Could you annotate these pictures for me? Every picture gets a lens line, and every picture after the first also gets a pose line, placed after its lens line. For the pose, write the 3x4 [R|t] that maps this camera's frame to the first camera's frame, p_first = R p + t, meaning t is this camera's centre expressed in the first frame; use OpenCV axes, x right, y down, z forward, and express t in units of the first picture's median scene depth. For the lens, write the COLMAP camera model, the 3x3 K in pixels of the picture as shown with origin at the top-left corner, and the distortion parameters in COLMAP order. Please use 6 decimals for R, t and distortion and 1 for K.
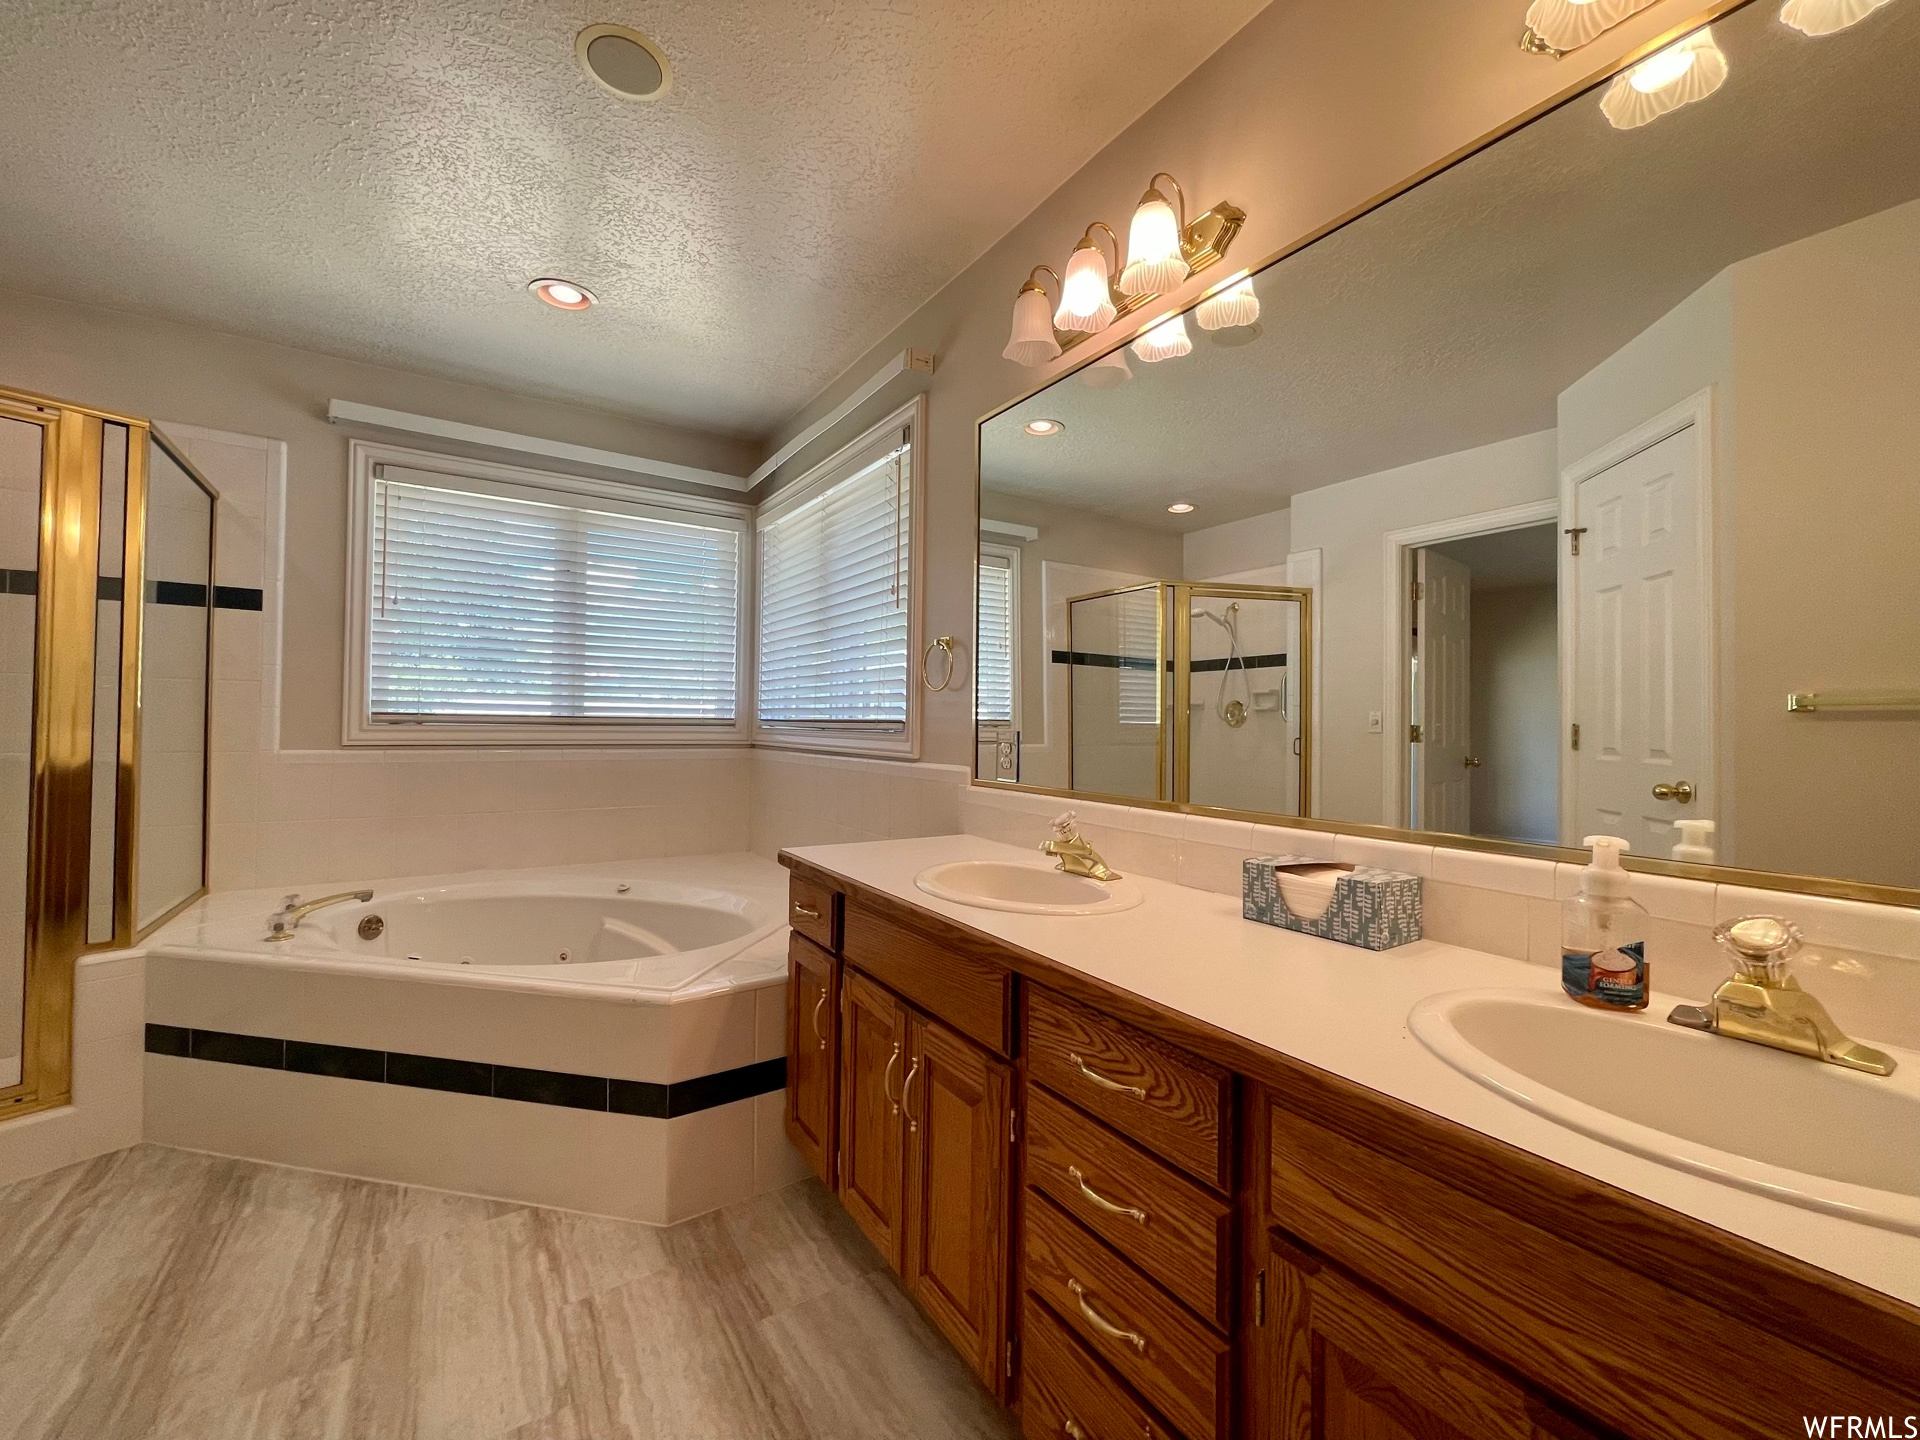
lens RADIAL K [[772.4, 0, 956.9], [0, 772.4, 715.1], [0, 0, 1]] dist [-0.006070, 0.001098]
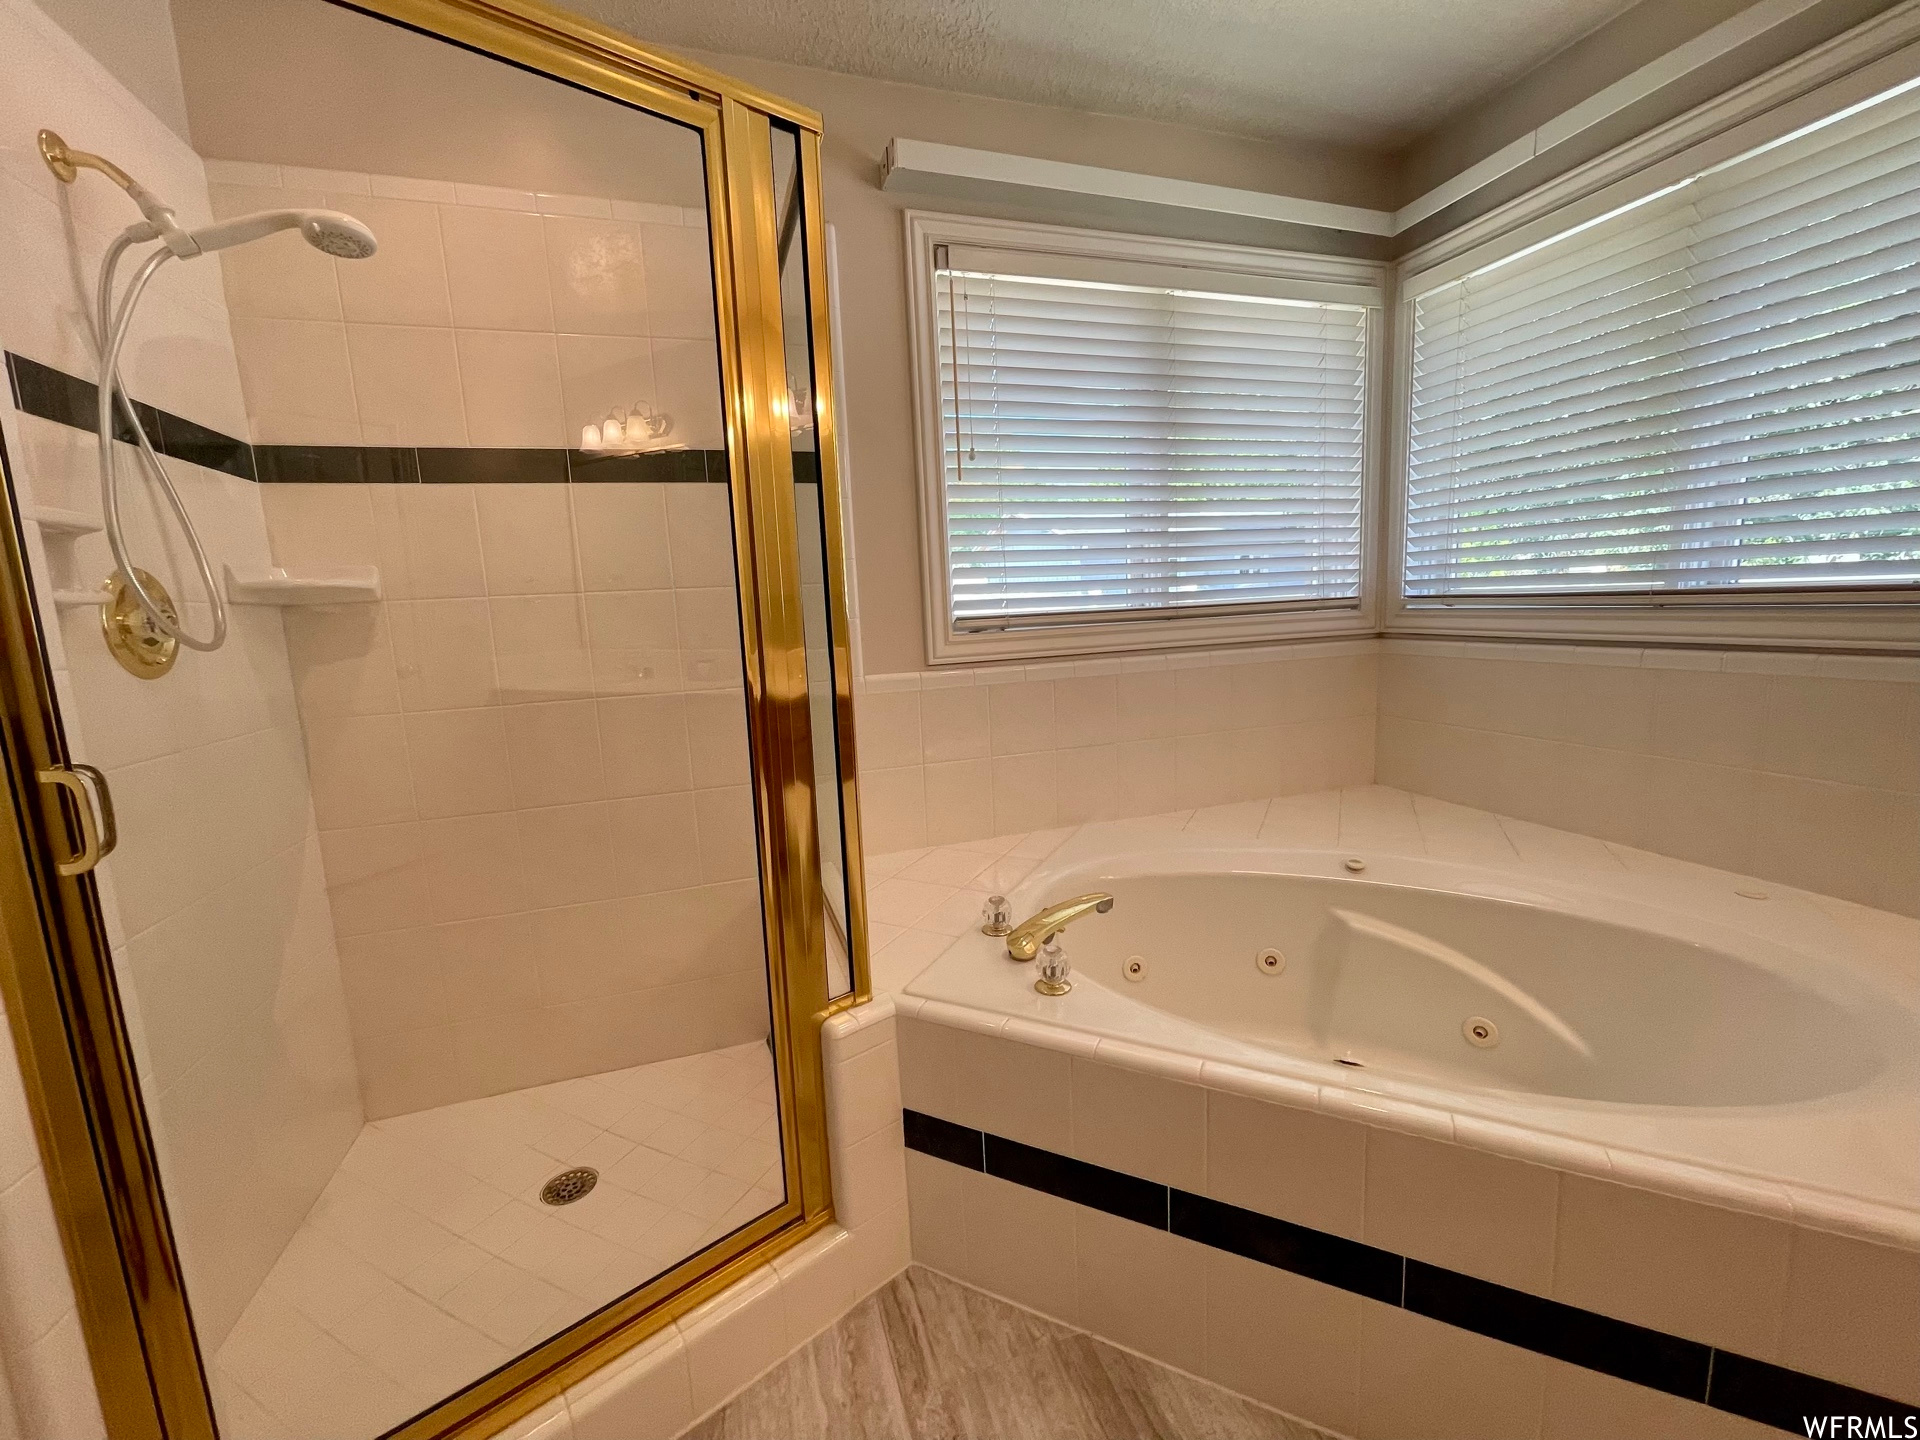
lens RADIAL K [[772.4, 0, 962.4], [0, 772.4, 714.1], [0, 0, 1]] dist [-0.006070, 0.001098]
pose [[0.963998, -0.019862, -0.265165, -0.564044], [0.062685, 0.986076, 0.154027, -0.025601], [0.258414, -0.165104, 0.951821, 0.296912]]
